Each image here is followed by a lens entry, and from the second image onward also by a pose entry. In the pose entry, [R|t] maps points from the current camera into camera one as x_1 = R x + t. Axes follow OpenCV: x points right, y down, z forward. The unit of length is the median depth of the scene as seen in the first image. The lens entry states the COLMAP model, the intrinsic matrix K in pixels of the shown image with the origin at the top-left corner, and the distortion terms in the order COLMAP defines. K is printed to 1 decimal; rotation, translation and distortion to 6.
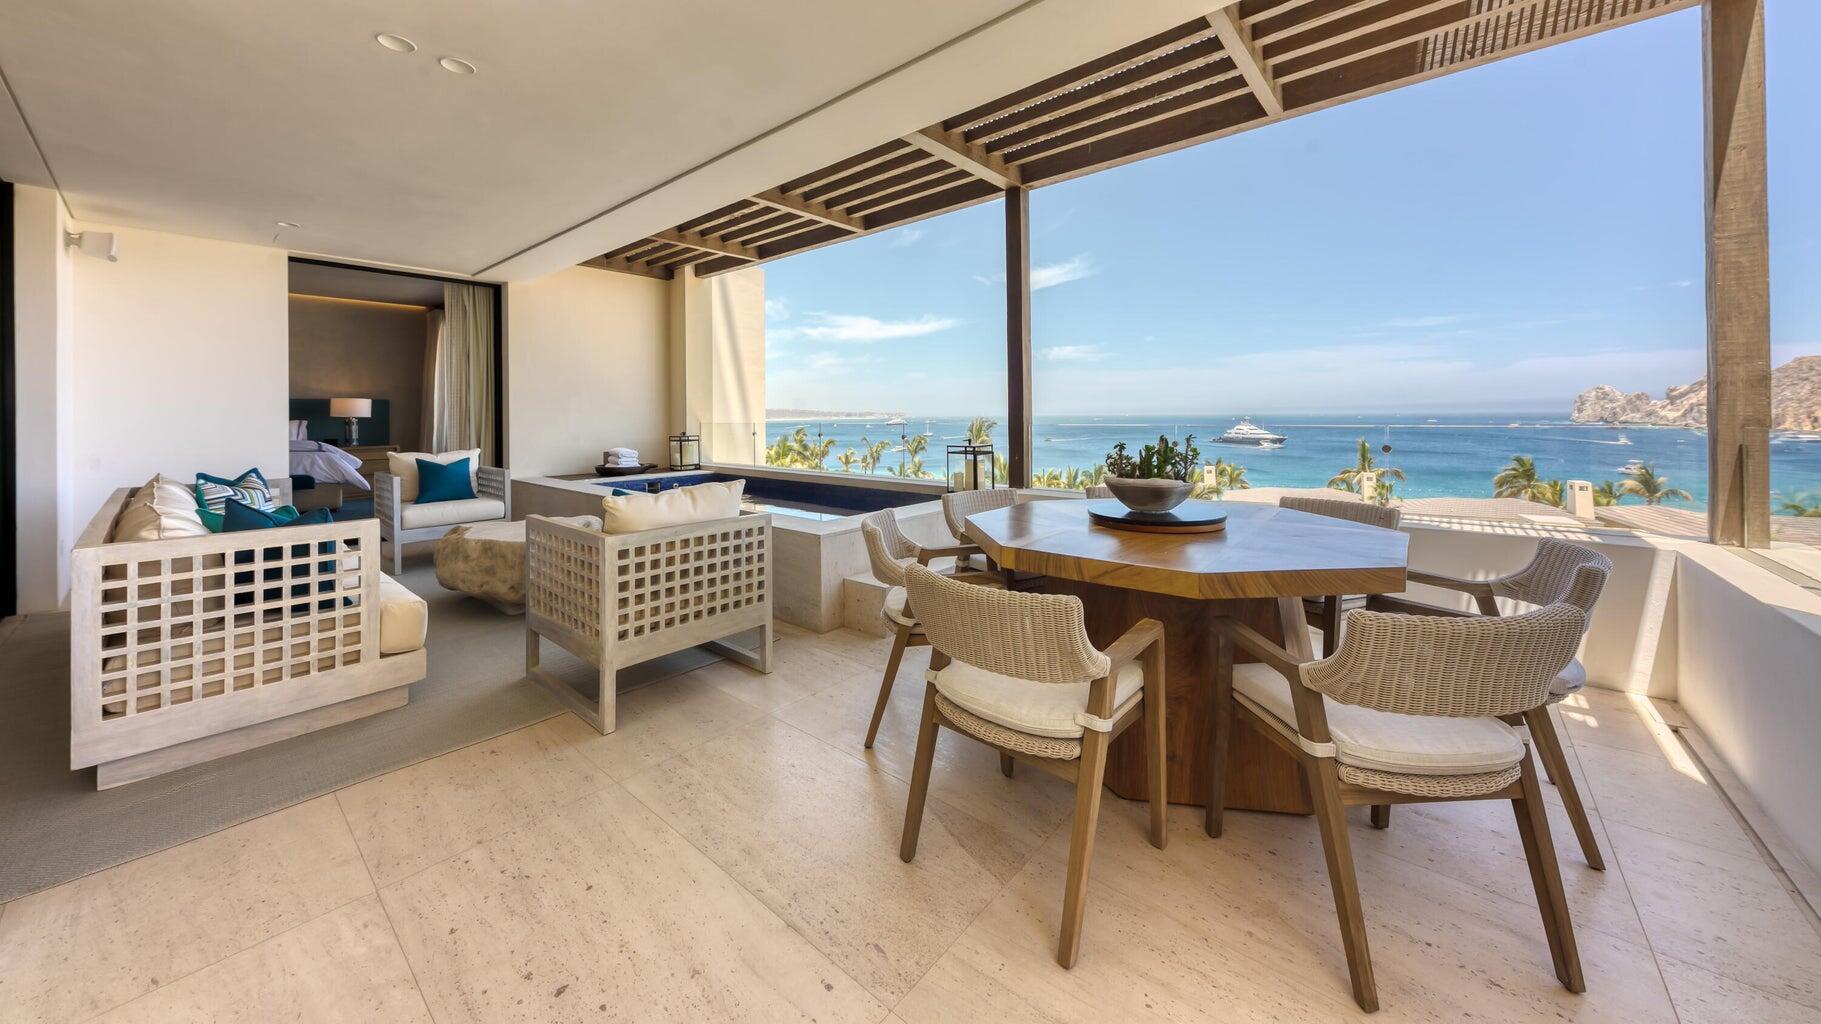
lens RADIAL K [[621.4, 0, 910.9], [0, 621.4, 411.4], [0, 0, 1]] dist [0.013043, -0.003922]
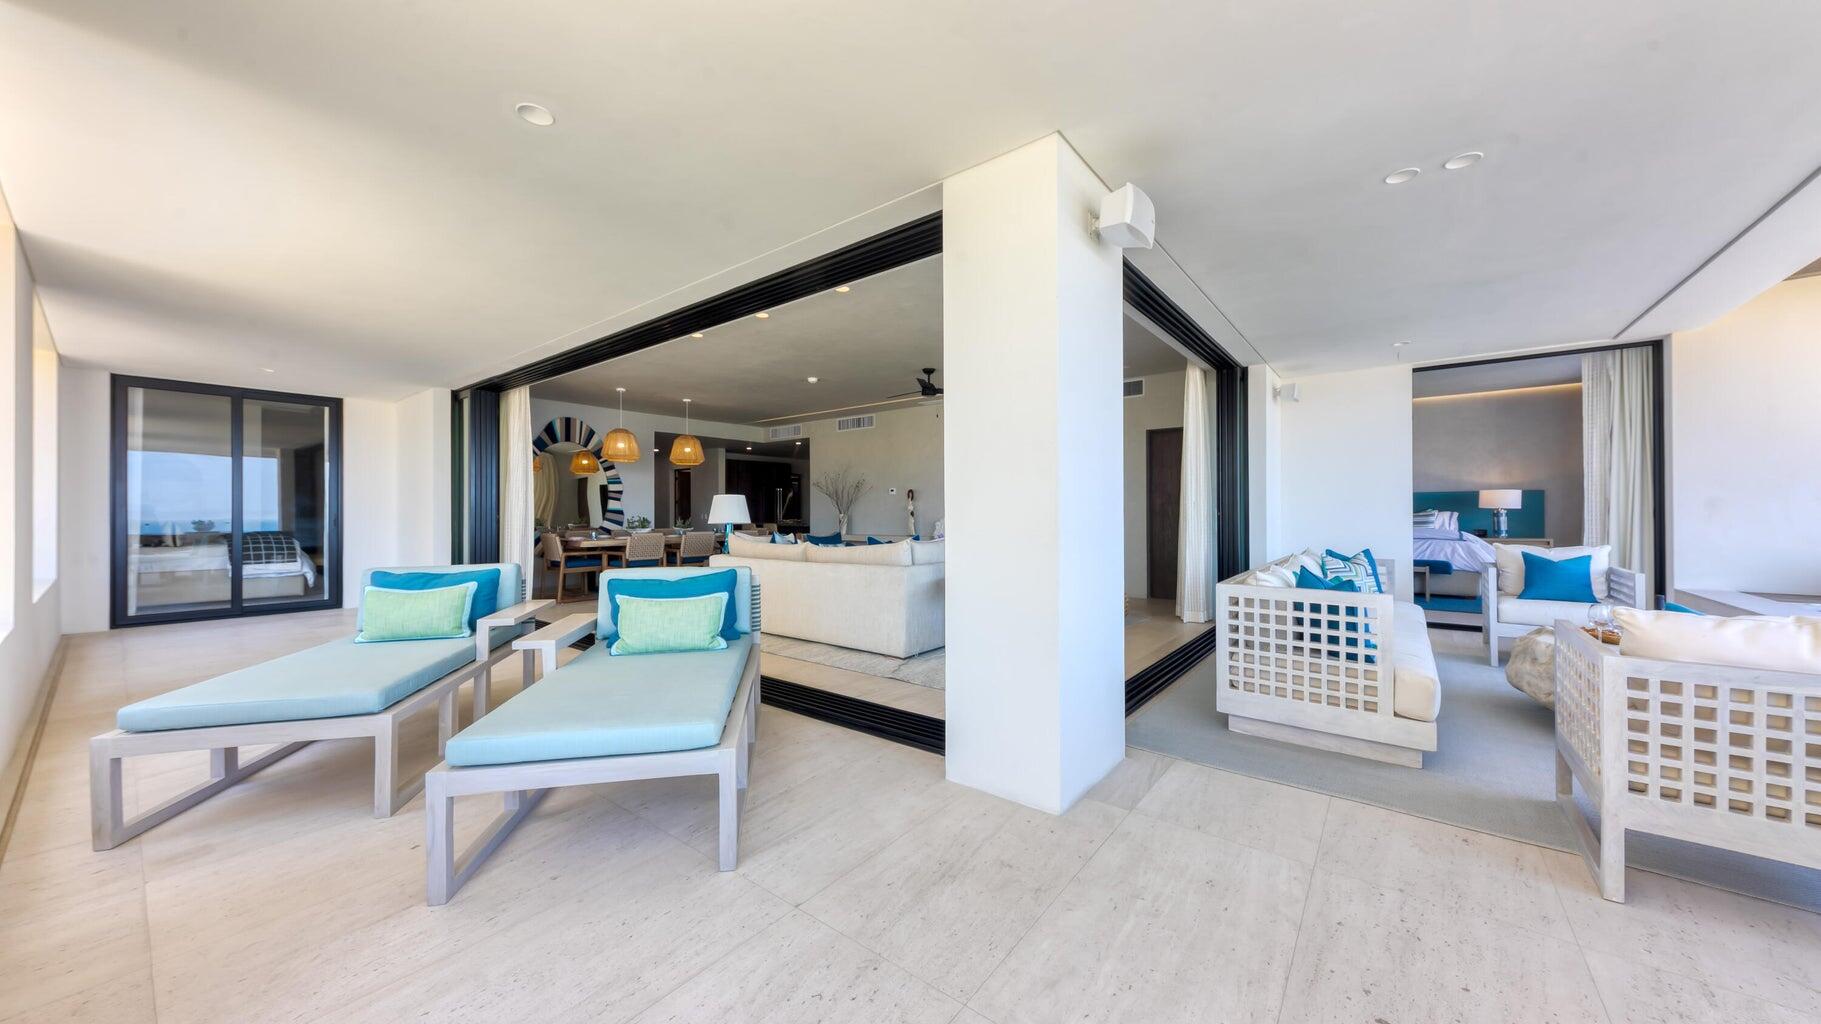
lens RADIAL K [[621.6, 0, 910.5], [0, 621.6, 512.0], [0, 0, 1]] dist [0.011741, -0.000010]
pose [[0.042401, 0.005391, -0.999086, 0.274217], [0.008666, 0.999946, 0.005764, 0.003838], [0.999063, -0.008903, 0.042352, 0.067287]]
